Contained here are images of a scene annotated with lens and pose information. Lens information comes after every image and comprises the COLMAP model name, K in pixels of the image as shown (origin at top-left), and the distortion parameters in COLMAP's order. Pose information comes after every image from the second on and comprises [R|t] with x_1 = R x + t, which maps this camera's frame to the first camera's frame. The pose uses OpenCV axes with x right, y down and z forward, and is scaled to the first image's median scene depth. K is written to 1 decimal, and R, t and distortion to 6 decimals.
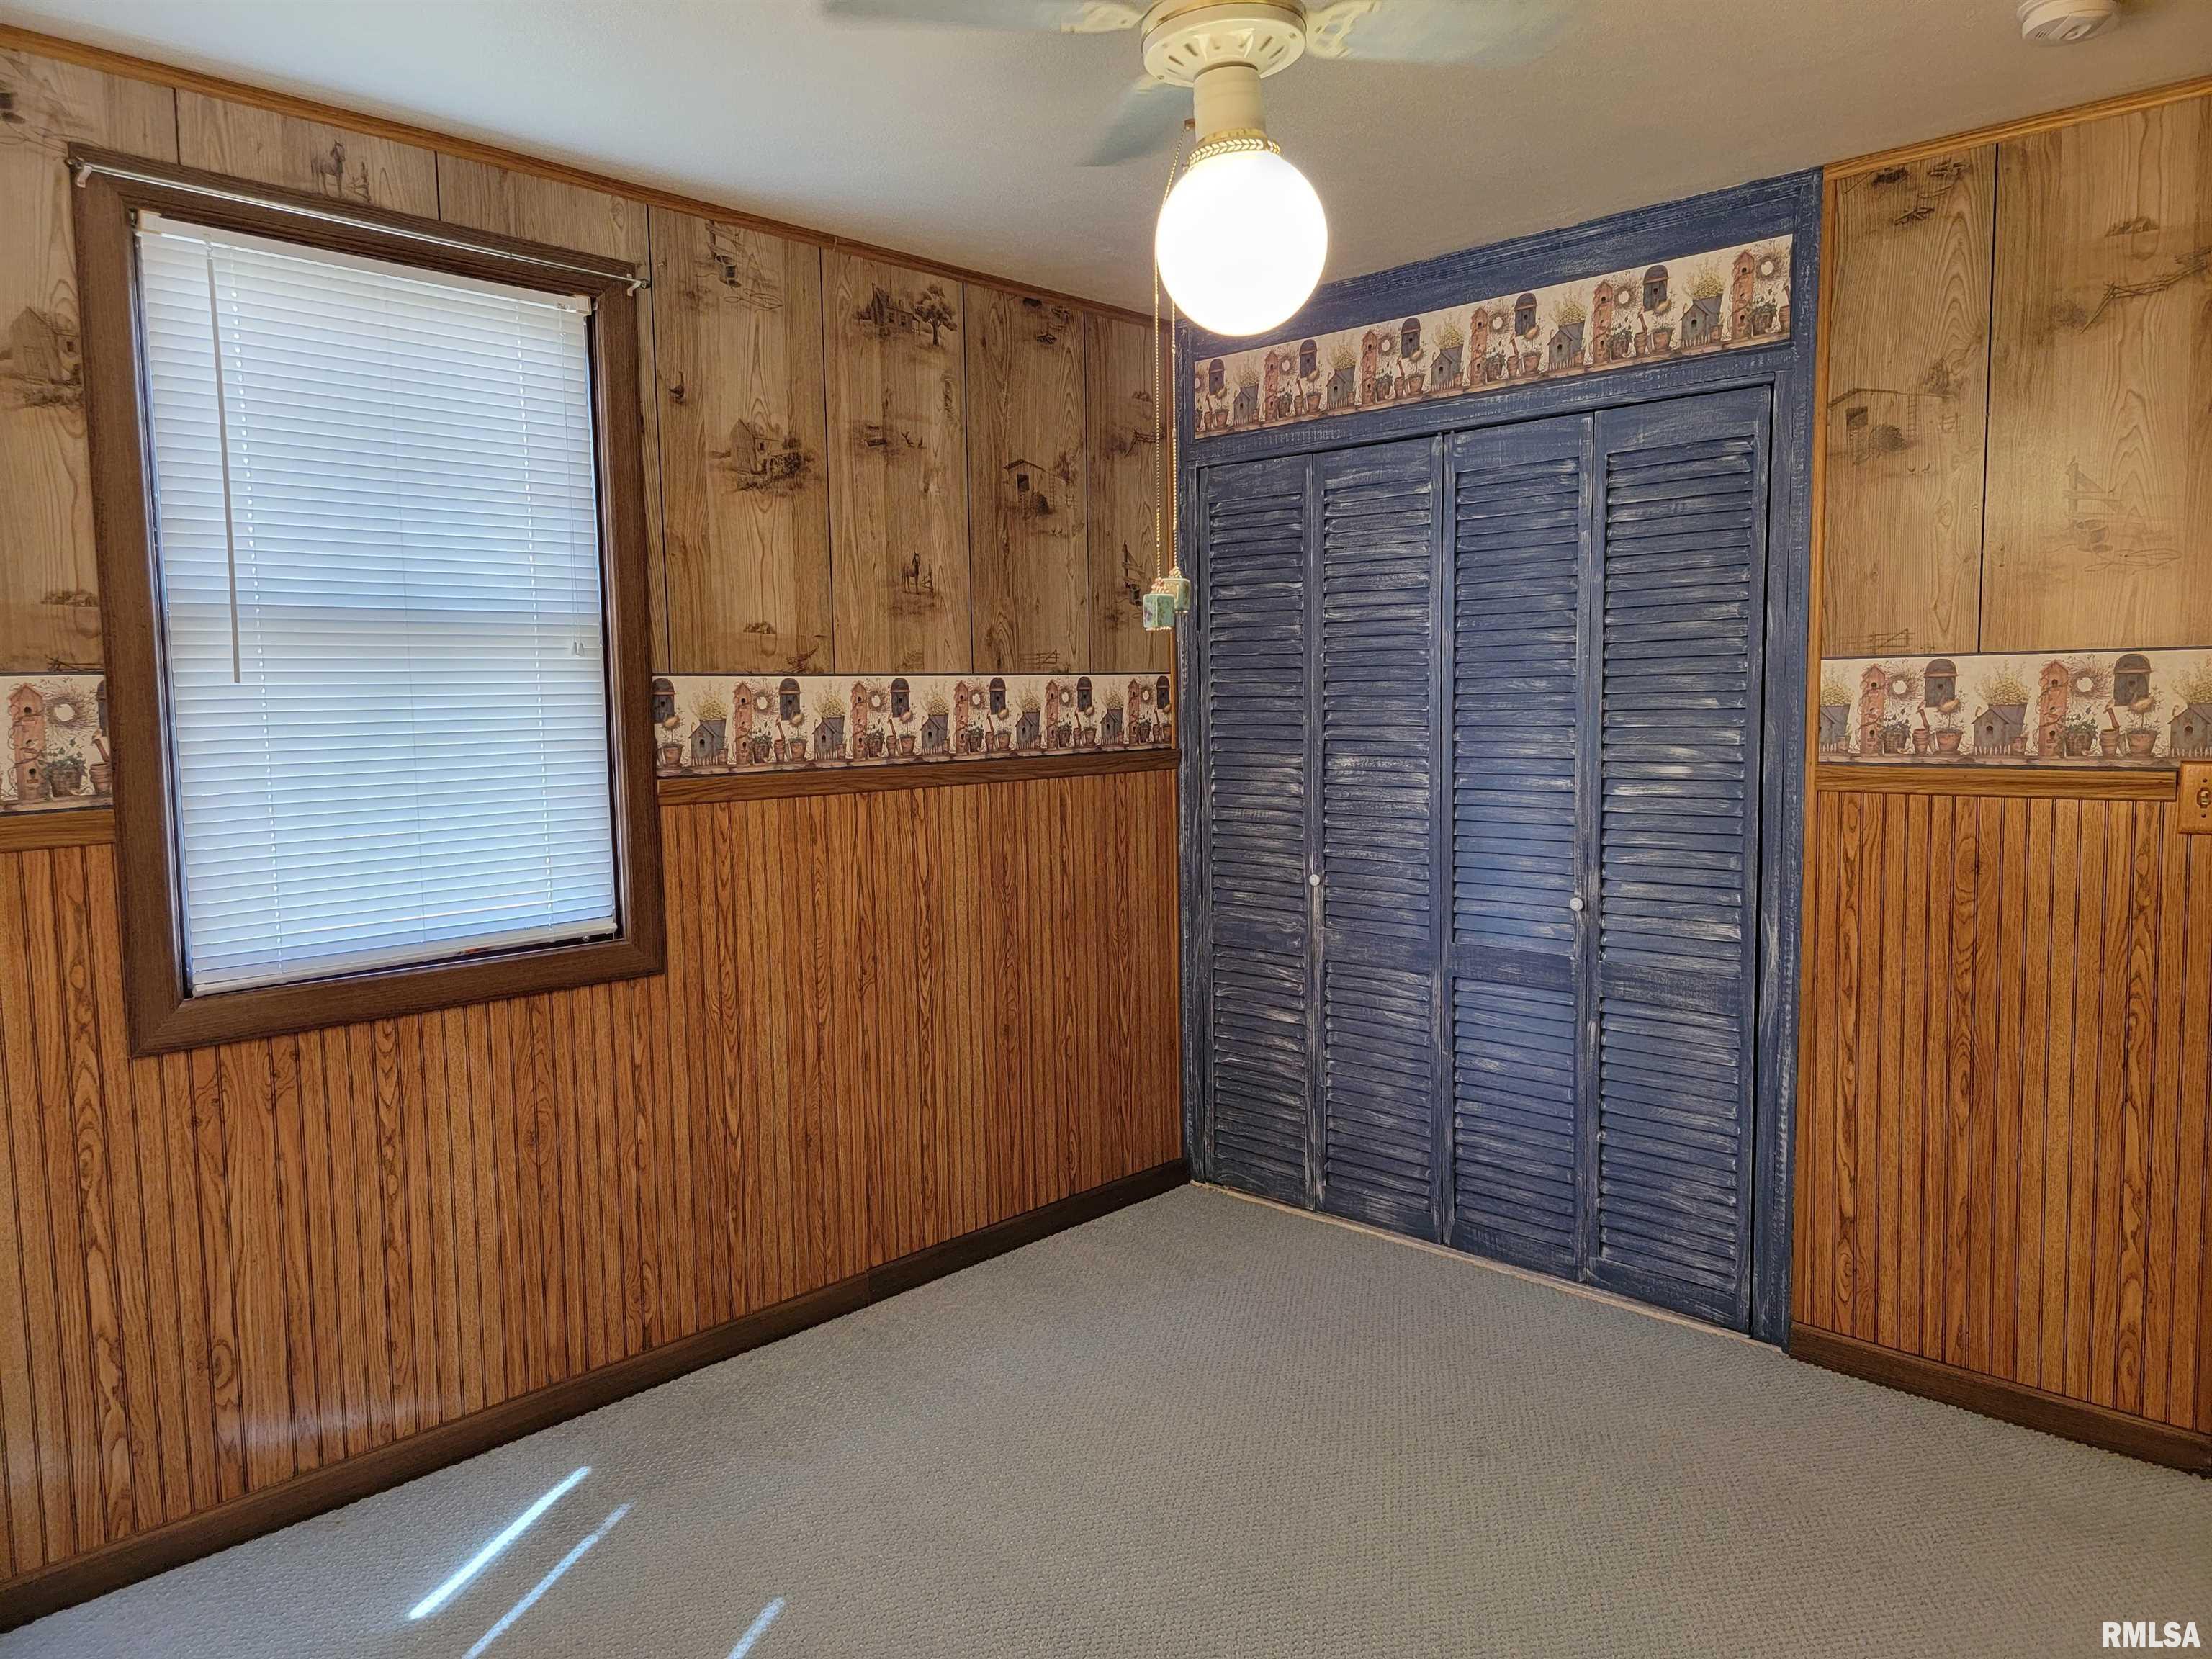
lens RADIAL K [[1526.8, 0, 1106.0], [0, 1526.8, 829.5], [0, 0, 1]] dist [0.083409, -0.070534]
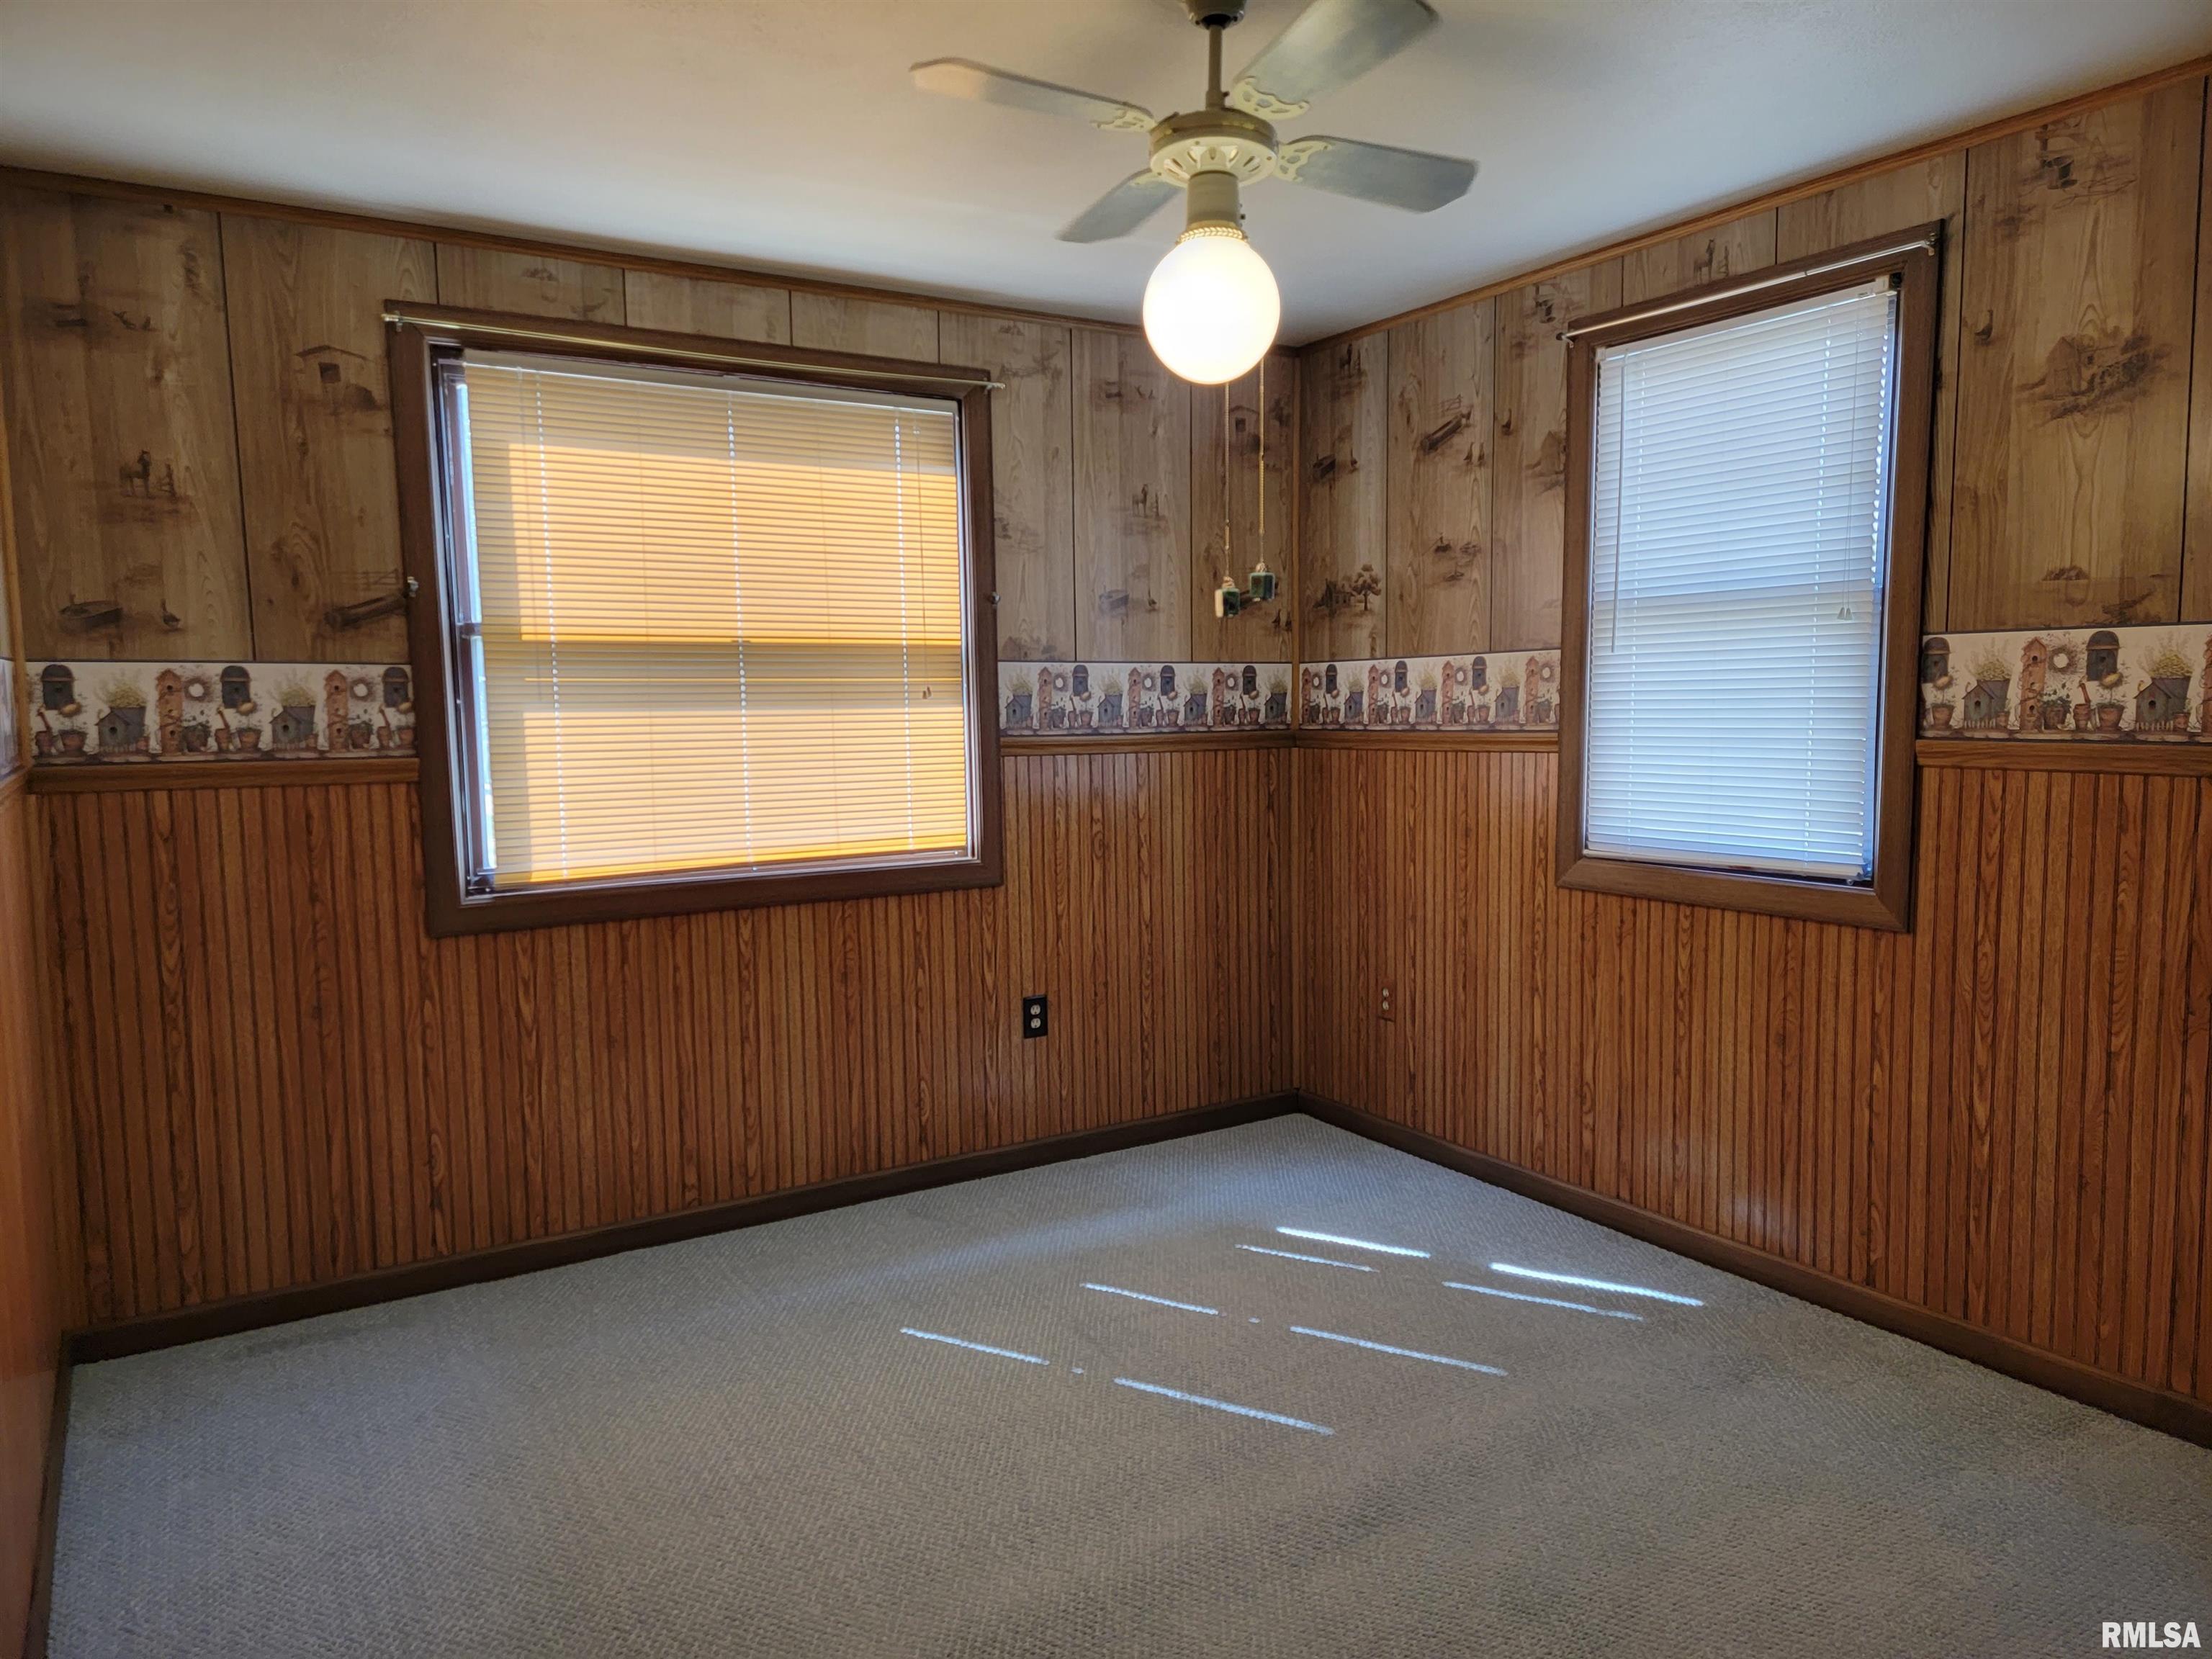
lens RADIAL K [[1526.8, 0, 1106.0], [0, 1526.8, 829.5], [0, 0, 1]] dist [0.083409, -0.070534]
pose [[-0.261457, 0.111606, -0.958741, 0.809583], [-0.062101, 0.989289, 0.132098, -0.074292], [0.963215, 0.094077, -0.251725, 0.743895]]
